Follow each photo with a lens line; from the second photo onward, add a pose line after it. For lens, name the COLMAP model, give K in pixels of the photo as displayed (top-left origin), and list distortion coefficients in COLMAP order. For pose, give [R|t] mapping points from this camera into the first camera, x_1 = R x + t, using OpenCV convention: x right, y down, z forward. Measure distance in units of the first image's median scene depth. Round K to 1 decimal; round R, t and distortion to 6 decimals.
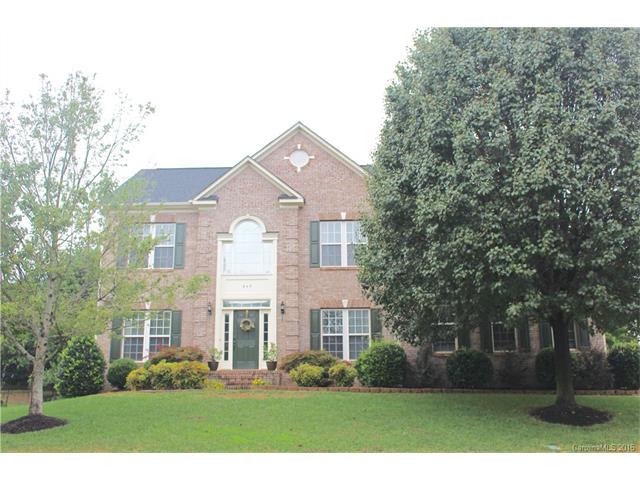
lens RADIAL K [[671.1, 0, 318.5], [0, 671.1, 241.7], [0, 0, 1]] dist [-0.084508, 0.000000]
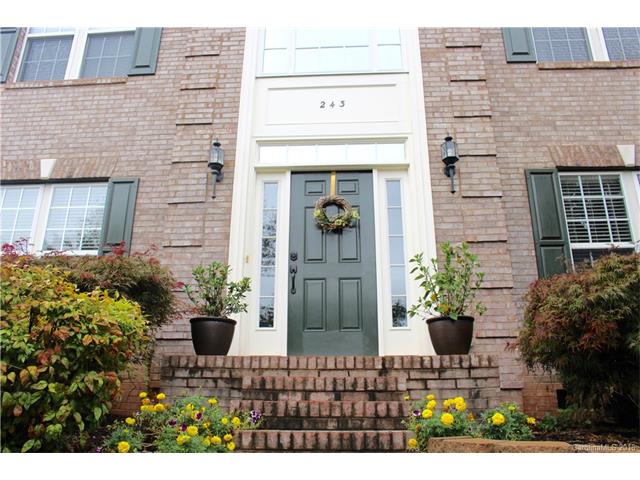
lens RADIAL K [[529.0, 0, 322.8], [0, 529.0, 237.5], [0, 0, 1]] dist [-0.116891, 0.006841]
pose [[0.999121, 0.001235, -0.041894, -0.102085], [-0.003901, 0.997966, -0.063624, 0.152030], [0.041730, 0.063731, 0.997094, 0.758265]]
